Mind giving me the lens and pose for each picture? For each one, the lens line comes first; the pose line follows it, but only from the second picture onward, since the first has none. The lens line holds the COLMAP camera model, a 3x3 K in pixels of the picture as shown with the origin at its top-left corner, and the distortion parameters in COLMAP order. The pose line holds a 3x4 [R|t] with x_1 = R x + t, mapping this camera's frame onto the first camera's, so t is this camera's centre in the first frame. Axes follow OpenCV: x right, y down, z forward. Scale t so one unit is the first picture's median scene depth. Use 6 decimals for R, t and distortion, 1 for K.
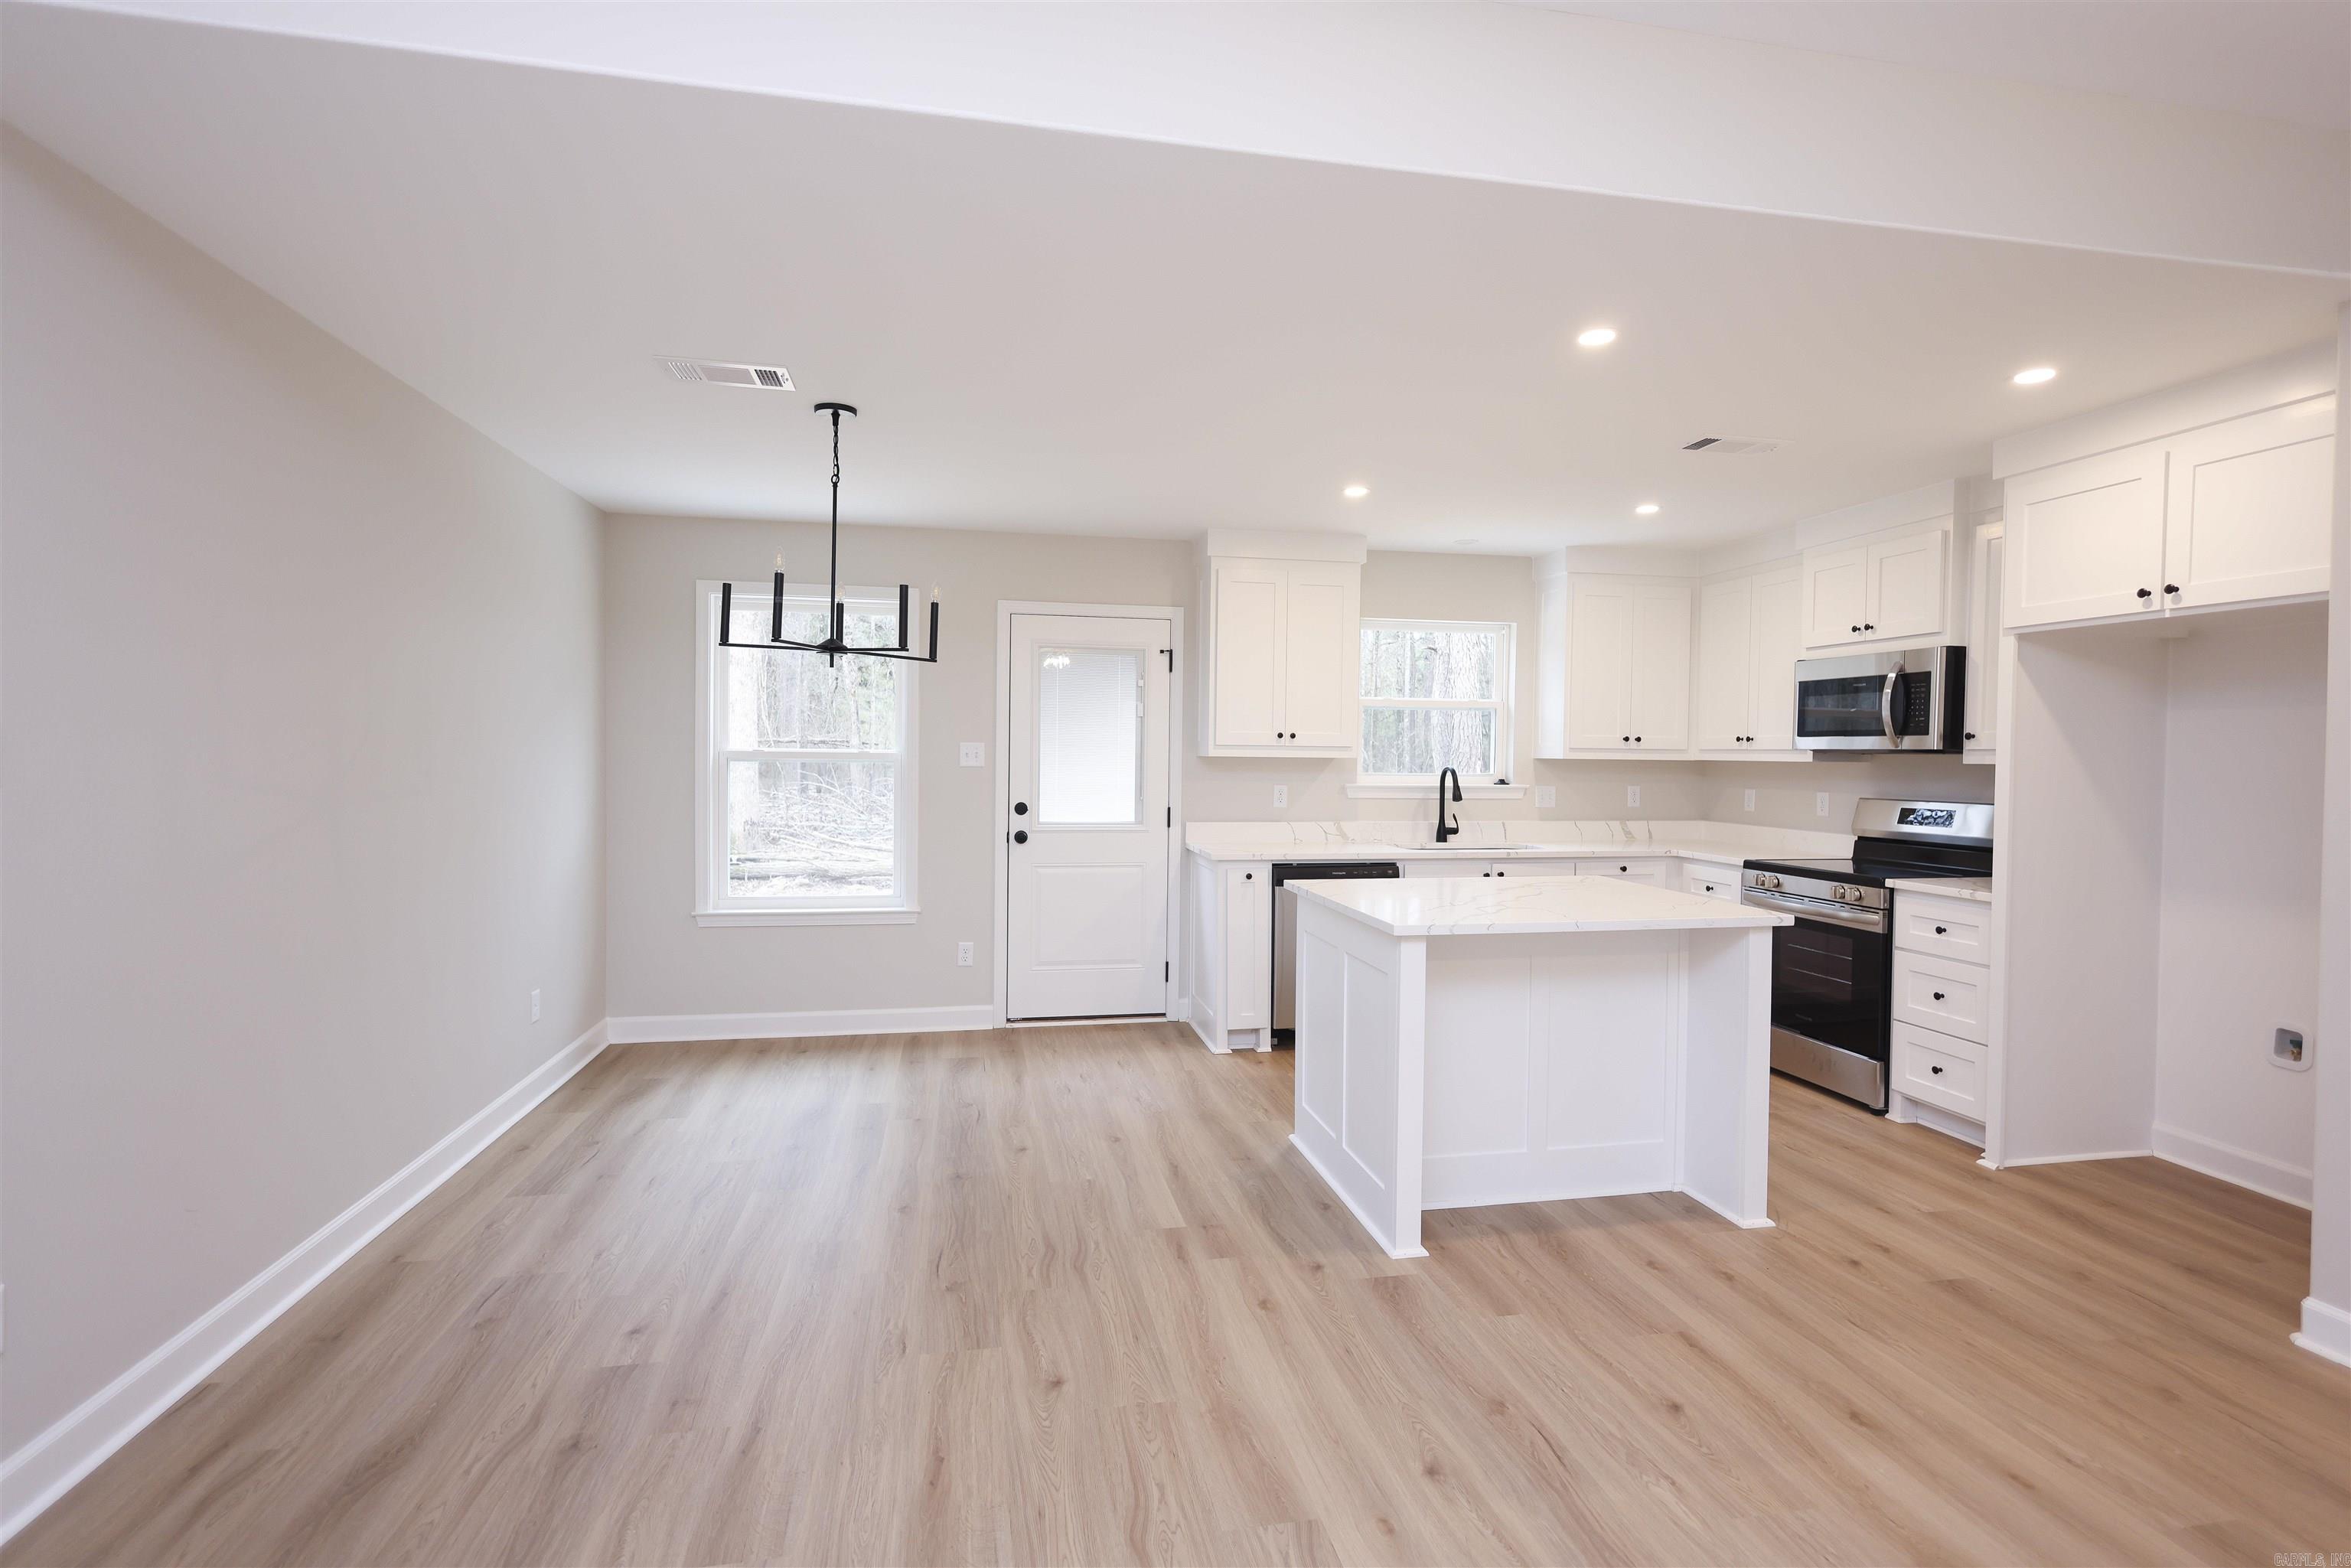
lens RADIAL K [[1090.7, 0, 1174.8], [0, 1090.7, 781.9], [0, 0, 1]] dist [0.000253, 0.000484]
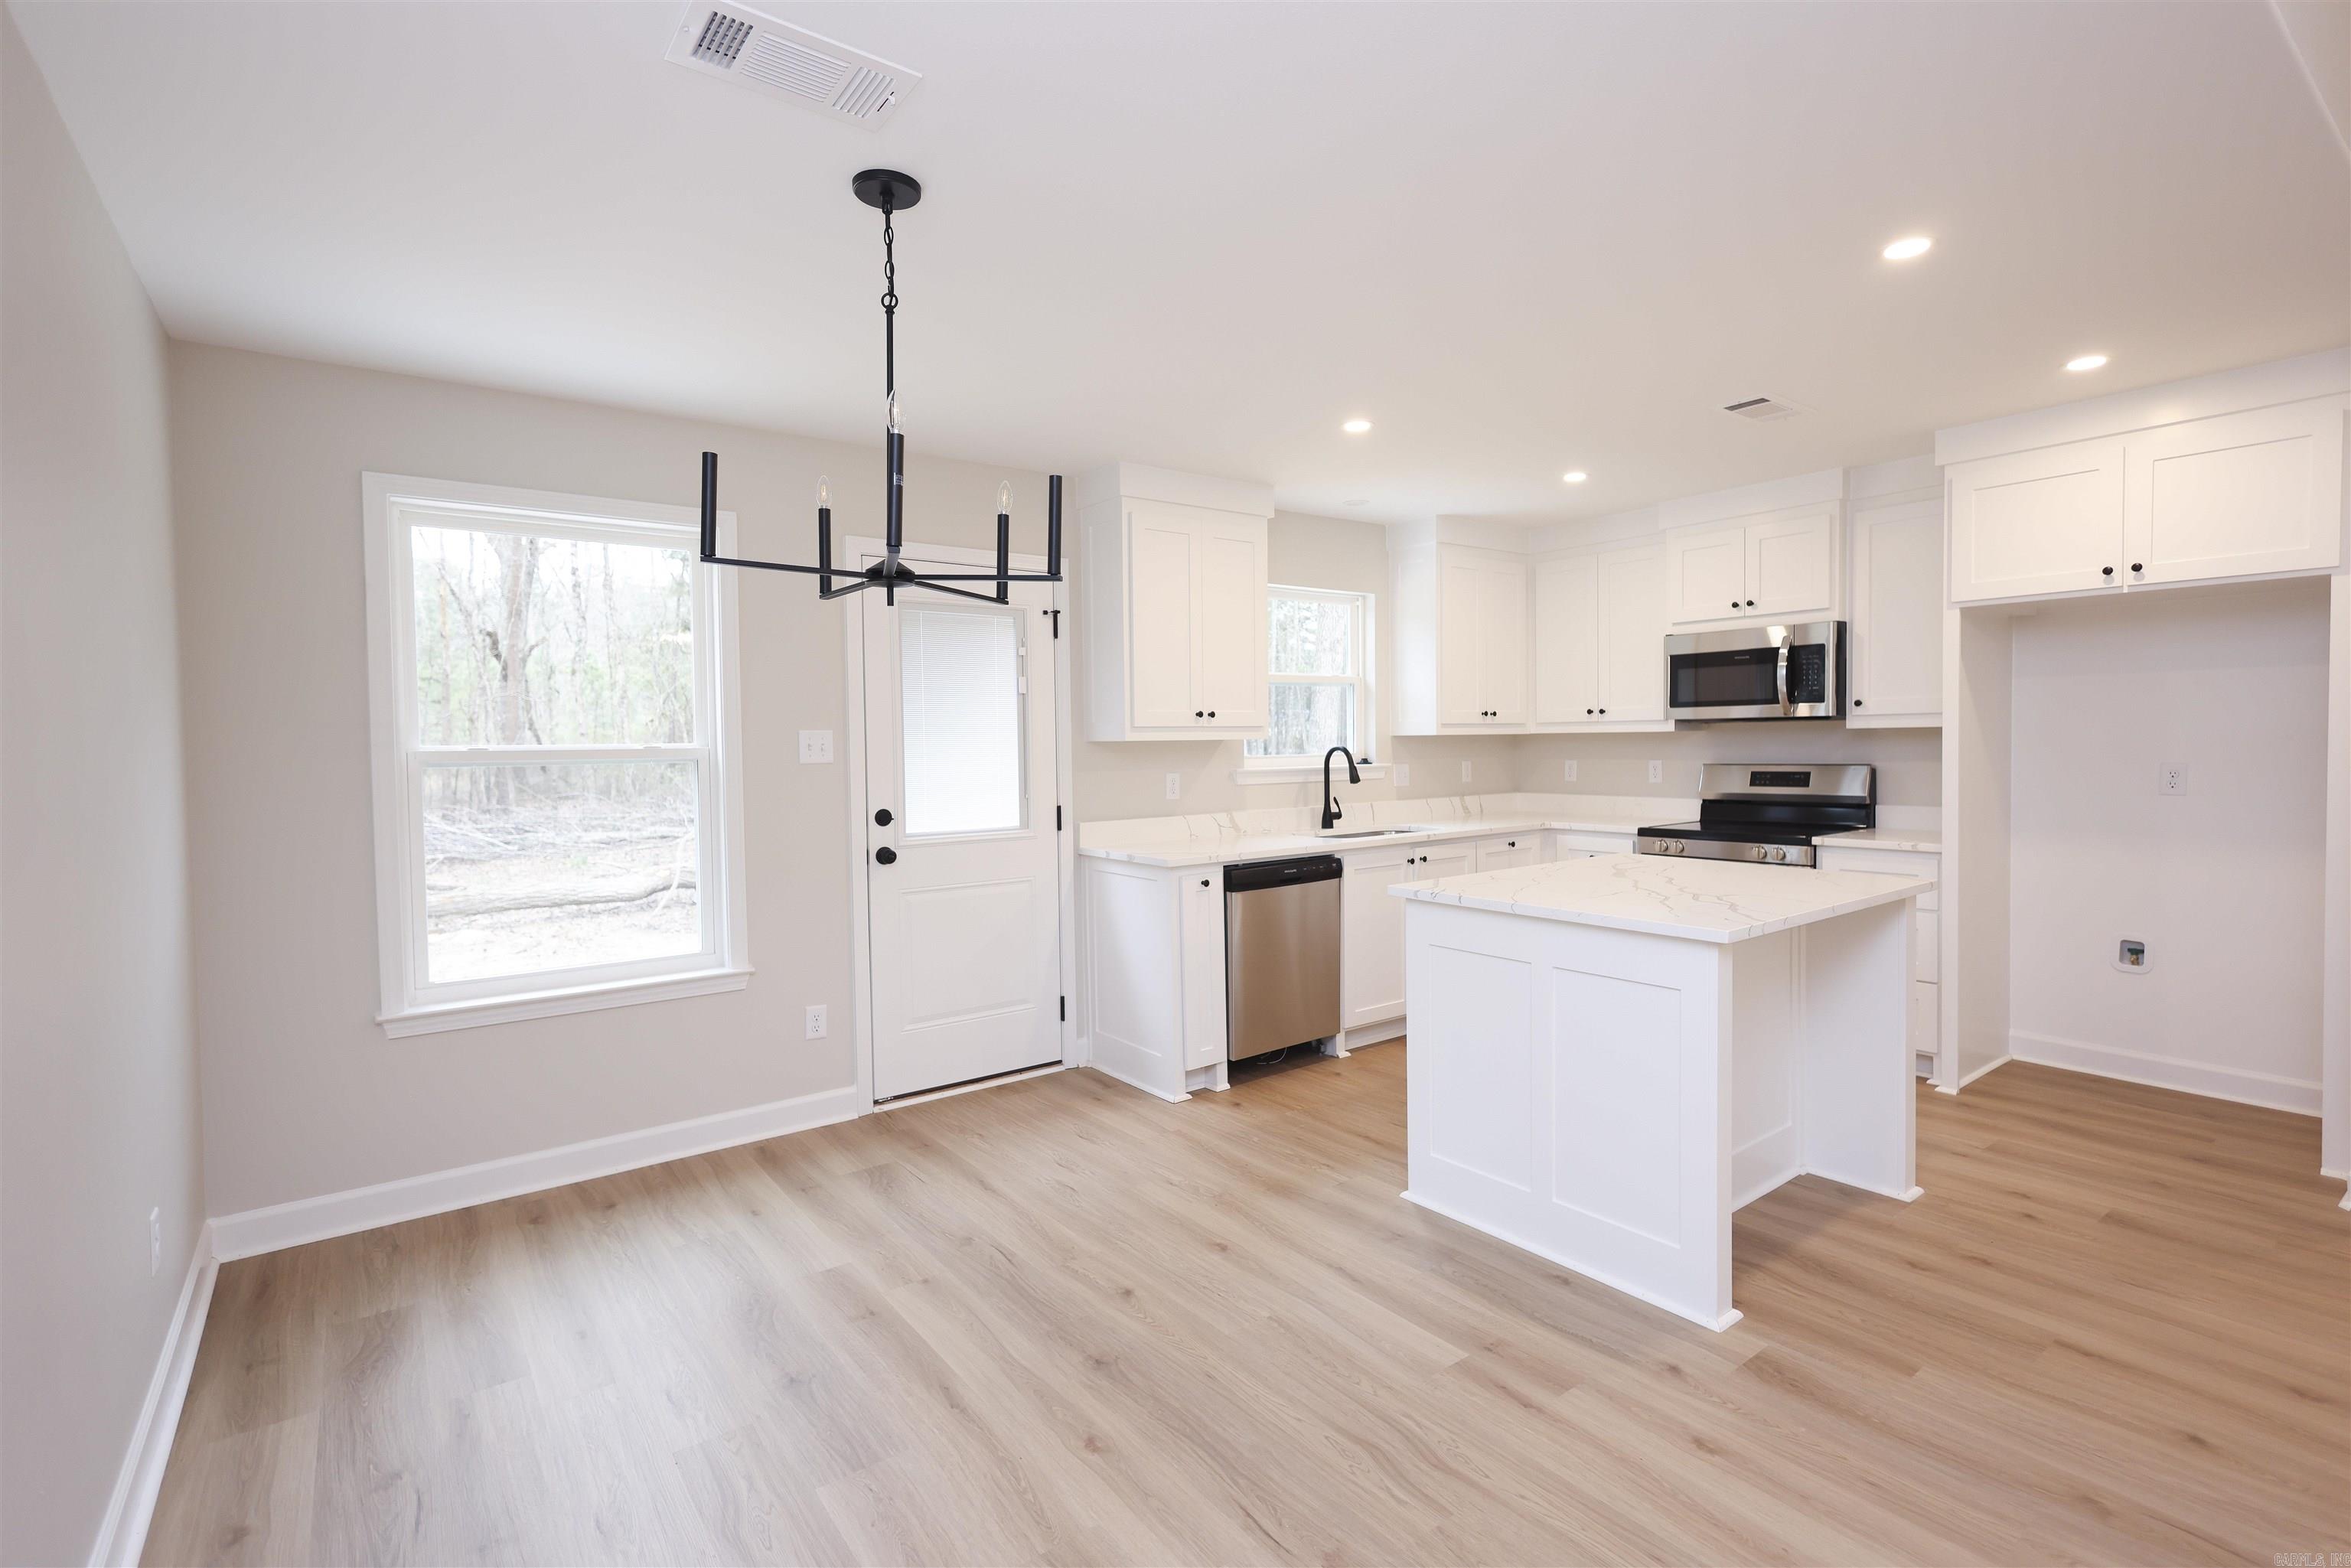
lens RADIAL K [[1090.7, 0, 1185.5], [0, 1090.7, 775.8], [0, 0, 1]] dist [0.000253, 0.000484]
pose [[0.897813, -0.039239, 0.438626, -0.353822], [0.037057, 0.999221, 0.013538, -0.008170], [-0.438816, 0.004100, 0.898568, 0.297830]]
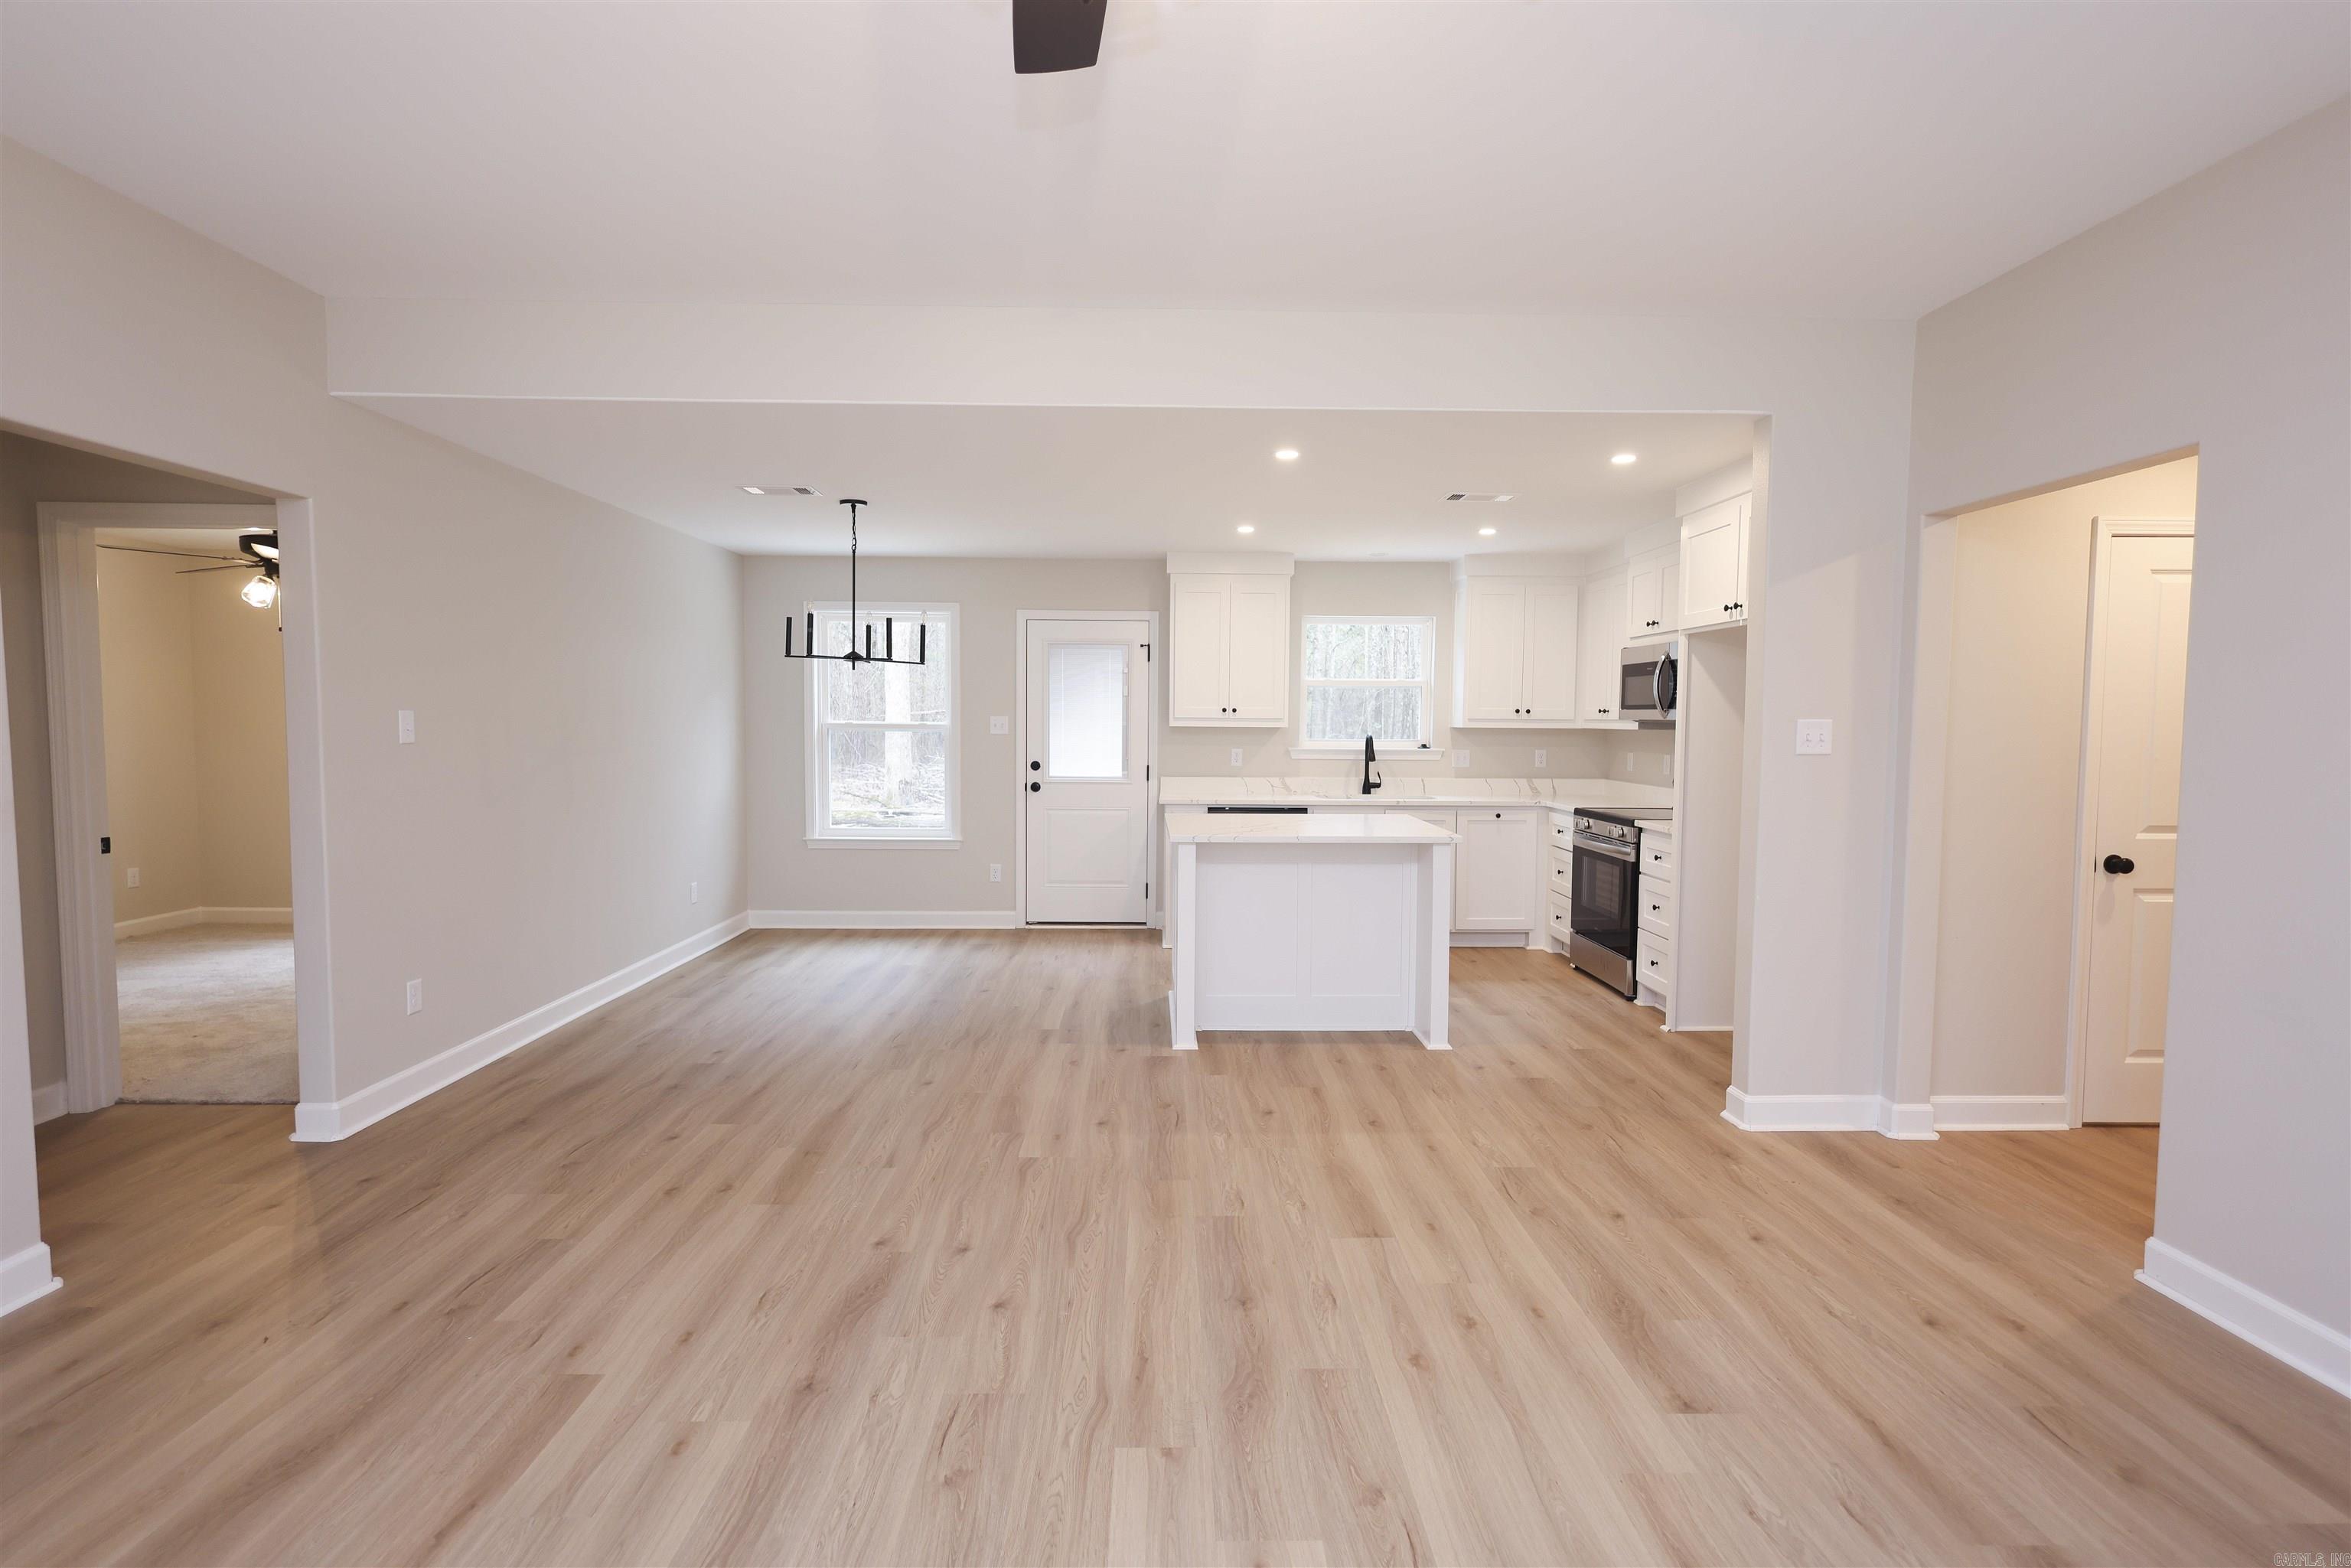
lens RADIAL K [[1090.7, 0, 1173.9], [0, 1090.7, 791.3], [0, 0, 1]] dist [0.000253, 0.000484]
pose [[0.985032, 0.008276, -0.172171, 0.322272], [-0.001661, 0.999256, 0.038528, 0.005040], [0.172361, -0.037665, 0.984313, -0.361696]]
